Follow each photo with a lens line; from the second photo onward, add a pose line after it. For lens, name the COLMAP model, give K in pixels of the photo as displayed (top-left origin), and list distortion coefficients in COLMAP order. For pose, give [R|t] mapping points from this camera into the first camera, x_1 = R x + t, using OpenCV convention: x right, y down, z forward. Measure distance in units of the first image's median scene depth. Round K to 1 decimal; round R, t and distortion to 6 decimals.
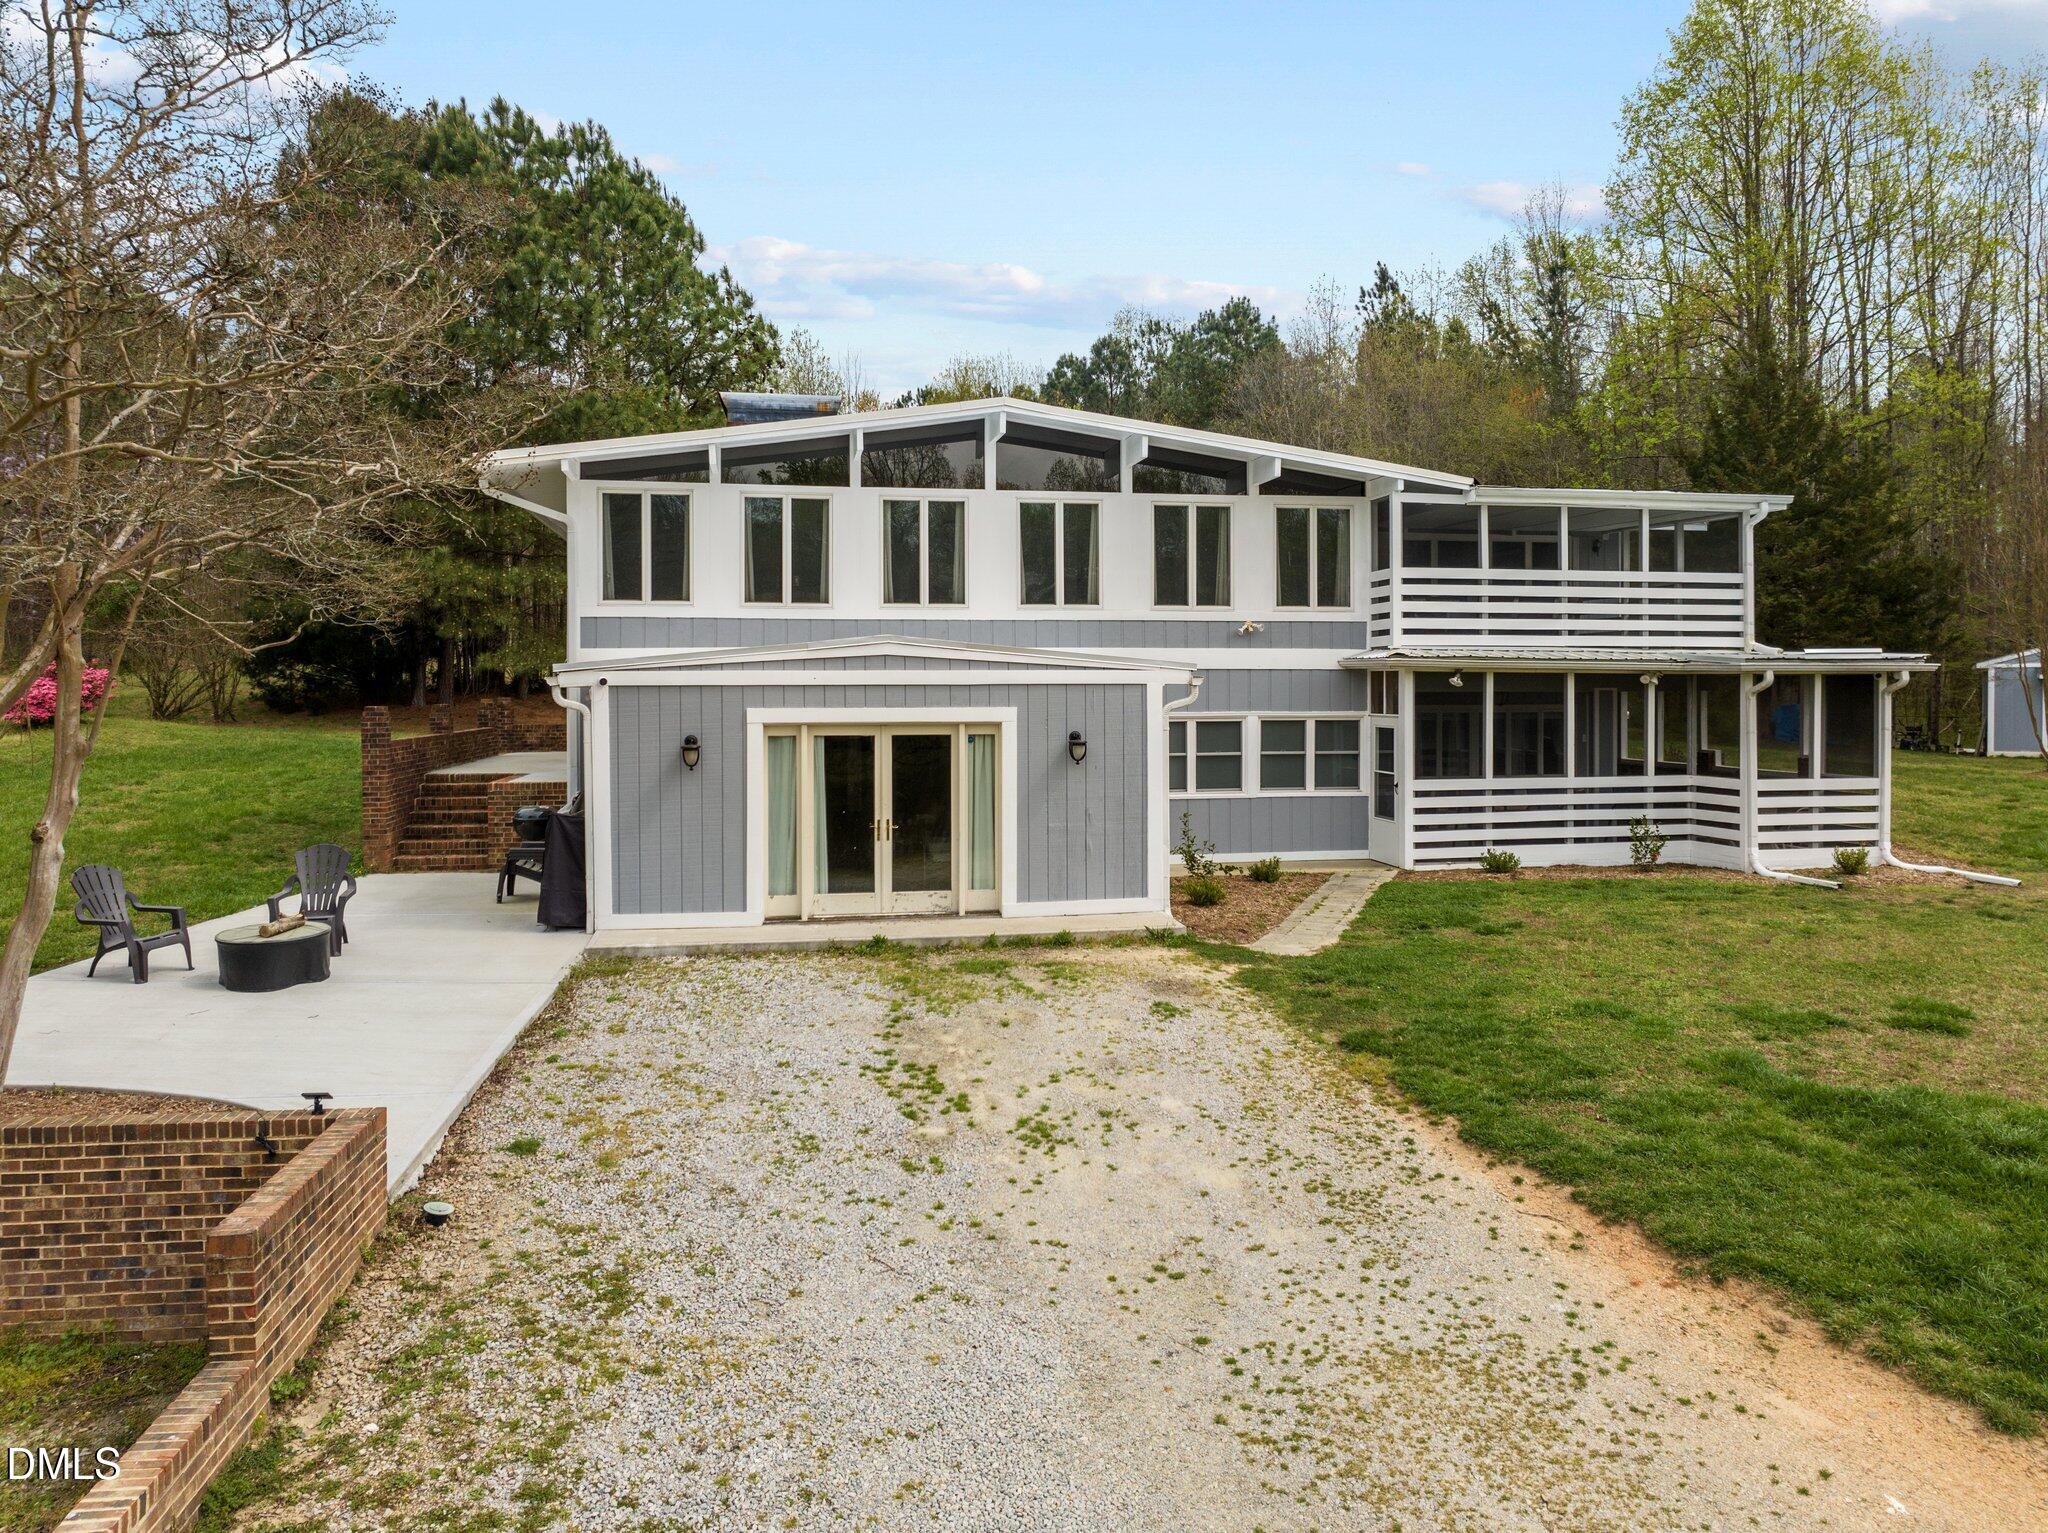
lens RADIAL K [[1436.9, 0, 1023.8], [0, 1436.9, 705.6], [0, 0, 1]] dist [0.104694, 0.000219]
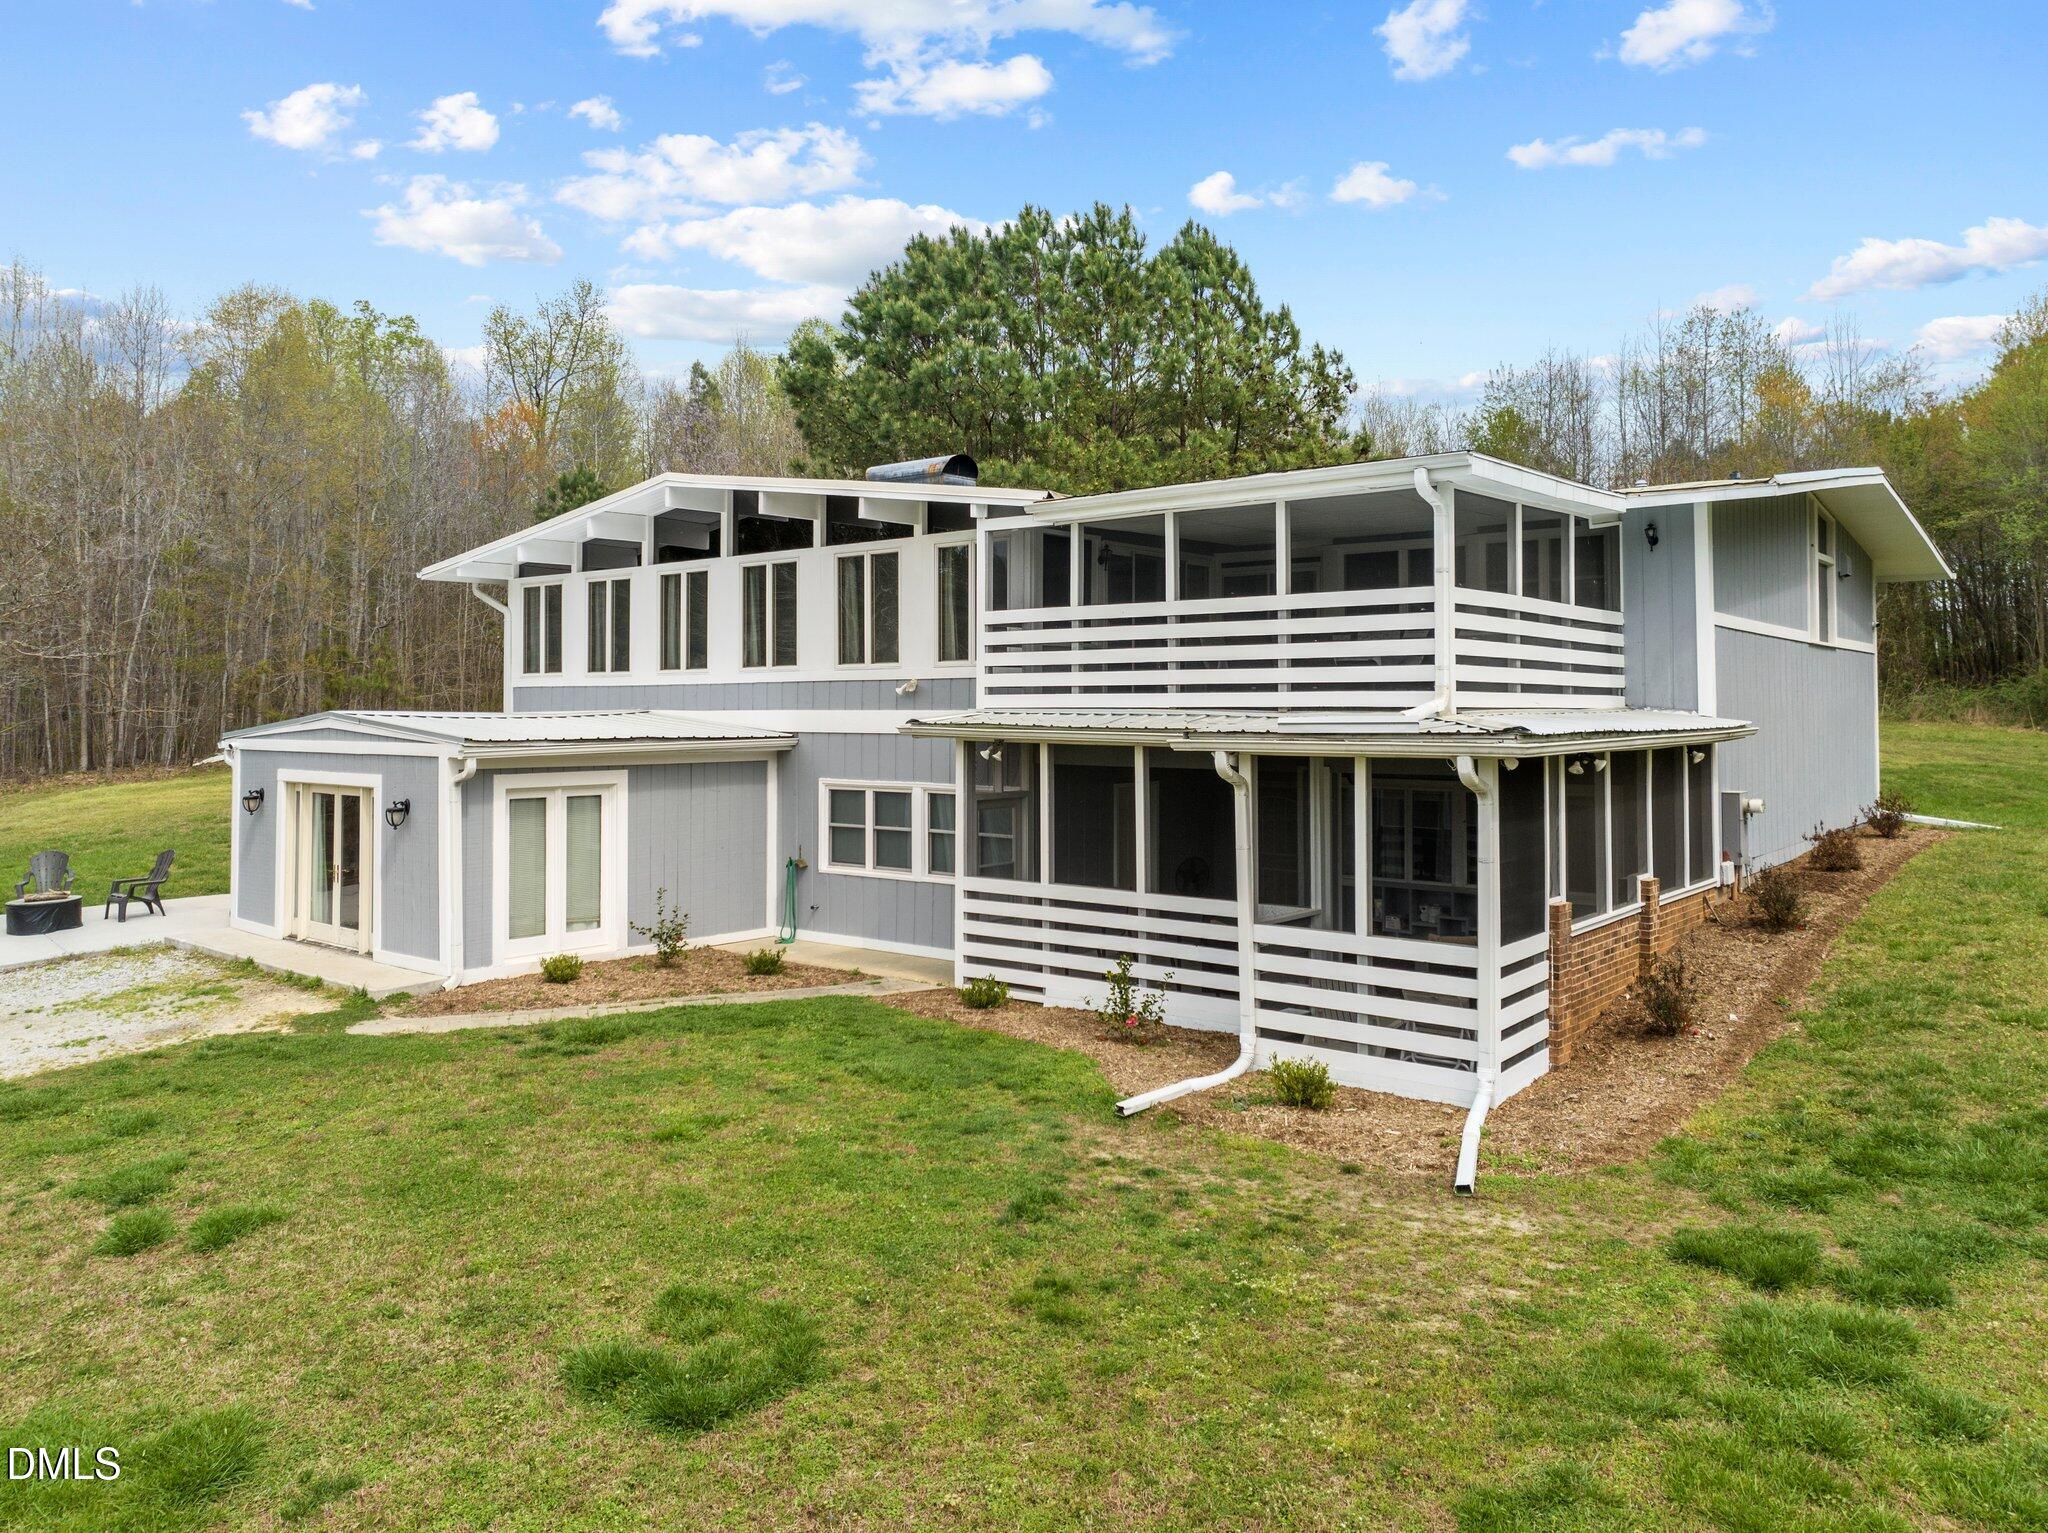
lens RADIAL K [[1450.9, 0, 1024.0], [0, 1450.9, 766.5], [0, 0, 1]] dist [0.002434, 0.000152]
pose [[0.653930, 0.024733, -0.756151, 0.894201], [-0.010957, 0.999670, 0.023223, -0.027859], [0.756476, -0.006901, 0.653985, 0.489875]]
